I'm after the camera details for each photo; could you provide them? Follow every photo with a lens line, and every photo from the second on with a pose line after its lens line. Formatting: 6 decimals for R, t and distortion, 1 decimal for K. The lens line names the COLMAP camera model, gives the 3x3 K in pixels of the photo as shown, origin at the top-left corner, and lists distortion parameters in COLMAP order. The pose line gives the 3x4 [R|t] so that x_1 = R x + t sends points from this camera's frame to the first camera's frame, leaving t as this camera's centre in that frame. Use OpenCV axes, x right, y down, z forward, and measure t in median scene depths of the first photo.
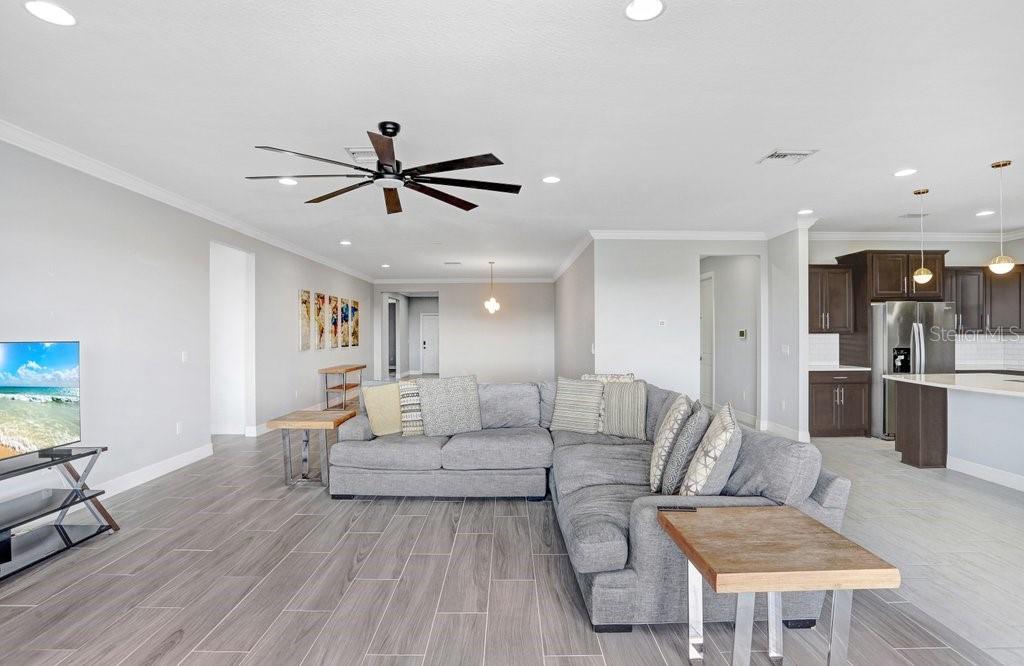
lens RADIAL K [[503.9, 0, 511.1], [0, 503.9, 335.5], [0, 0, 1]] dist [-0.072810, 0.027829]
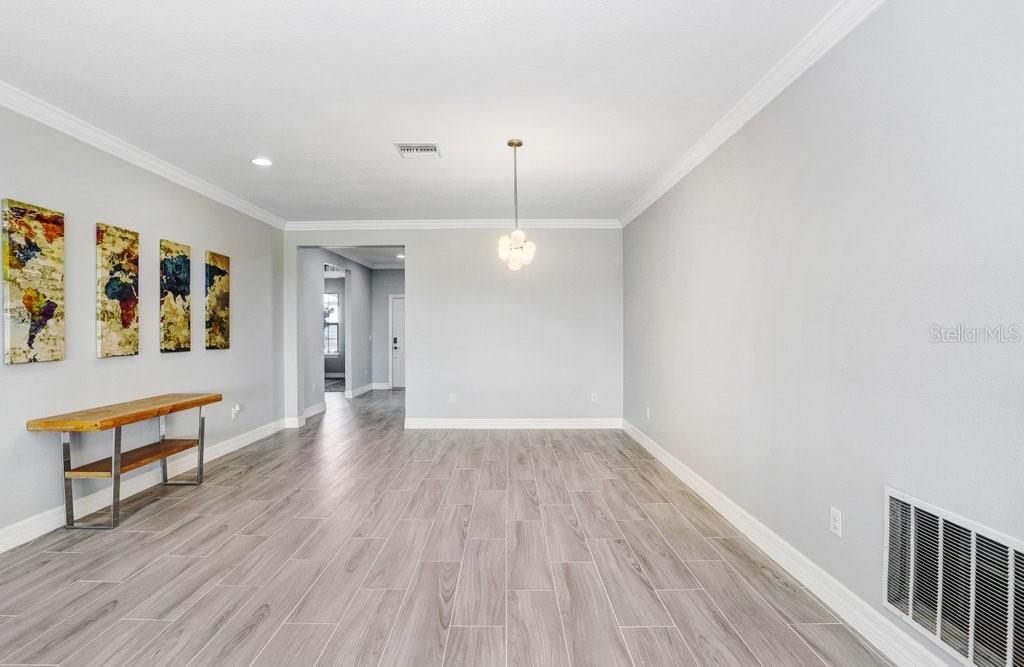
lens RADIAL K [[516.7, 0, 512.0], [0, 516.7, 333.5], [0, 0, 1]] dist [-0.078652, 0.030845]
pose [[0.999987, 0.004862, 0.001774, -0.062943], [-0.004871, 0.999977, 0.004819, 0.004858], [-0.001751, -0.004827, 0.999987, 0.914962]]
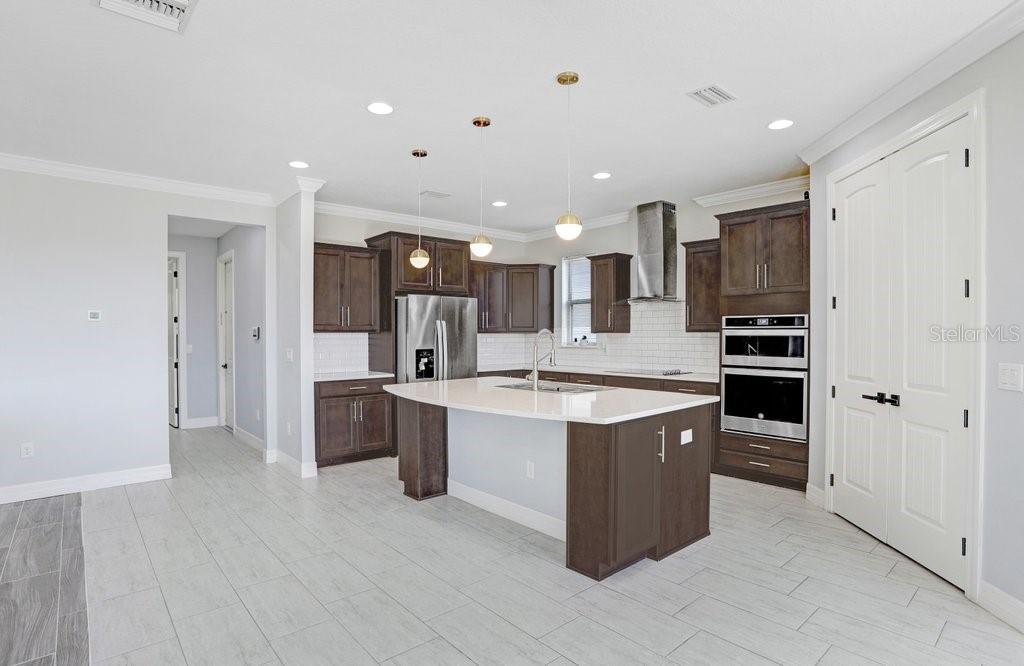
lens RADIAL K [[531.3, 0, 515.0], [0, 531.3, 336.3], [0, 0, 1]] dist [-0.074718, 0.035493]
pose [[0.760142, -0.003603, 0.649747, 0.307082], [0.003647, 0.999993, 0.001278, 0.002454], [-0.649747, 0.001399, 0.760149, 0.181287]]
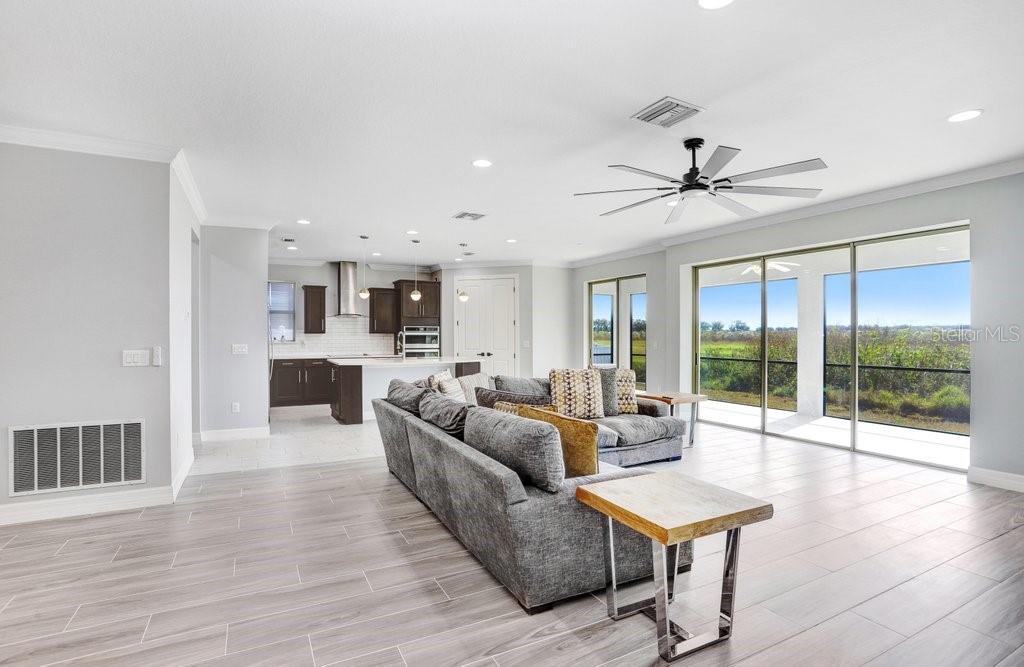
lens RADIAL K [[503.9, 0, 511.1], [0, 503.9, 336.0], [0, 0, 1]] dist [-0.072810, 0.027829]
pose [[-0.453103, 0.000837, 0.891458, -0.548422], [0.004282, 0.999990, 0.001237, 0.005768], [-0.891448, 0.004377, -0.453102, 0.980365]]
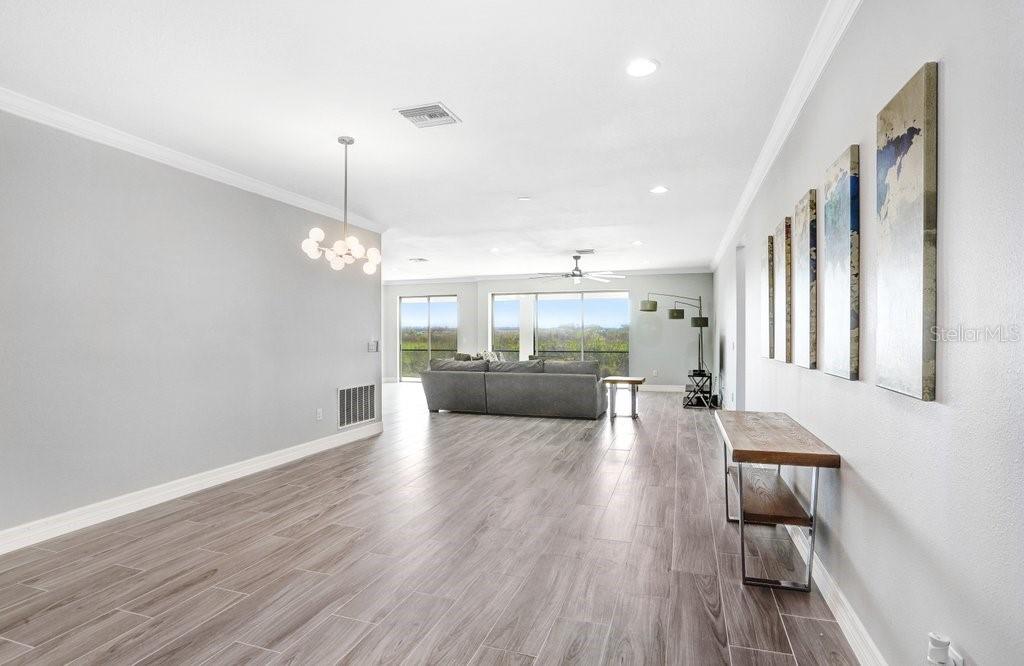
lens RADIAL K [[531.3, 0, 515.0], [0, 531.3, 336.3], [0, 0, 1]] dist [-0.074718, 0.035493]
pose [[-0.950900, 0.002771, 0.309487, -0.437857], [0.004796, 0.999972, 0.005783, 0.004049], [-0.309462, 0.006983, -0.950886, 2.065944]]
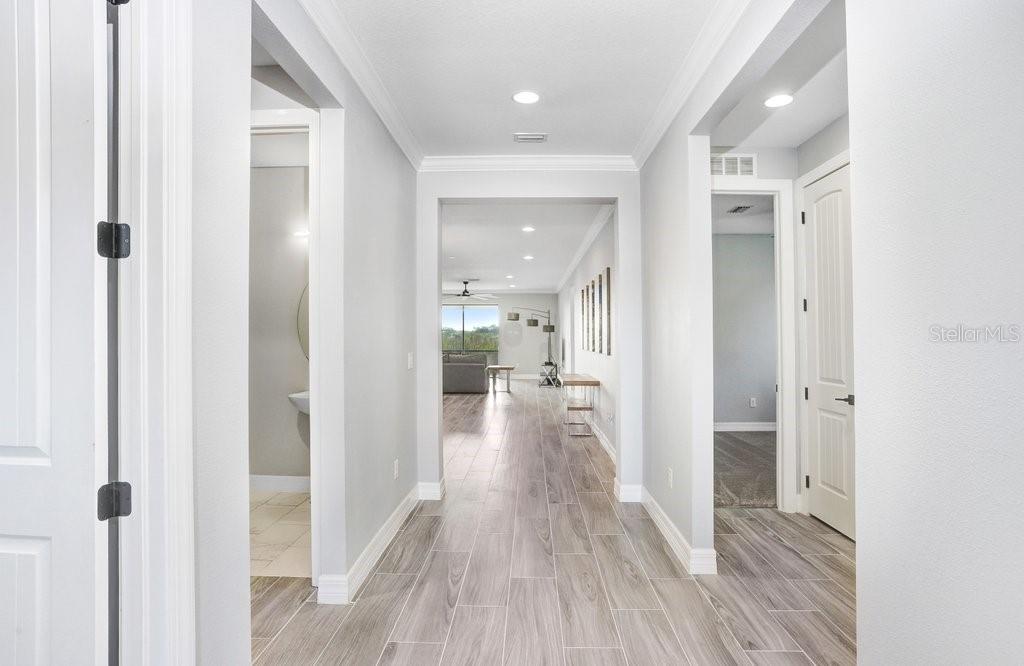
lens RADIAL K [[531.3, 0, 515.0], [0, 531.3, 336.3], [0, 0, 1]] dist [-0.074718, 0.035493]
pose [[-0.999374, 0.004257, 0.035134, -0.409042], [0.004315, 0.999989, 0.001585, 0.001636], [-0.035127, 0.001736, -0.999381, 2.712642]]
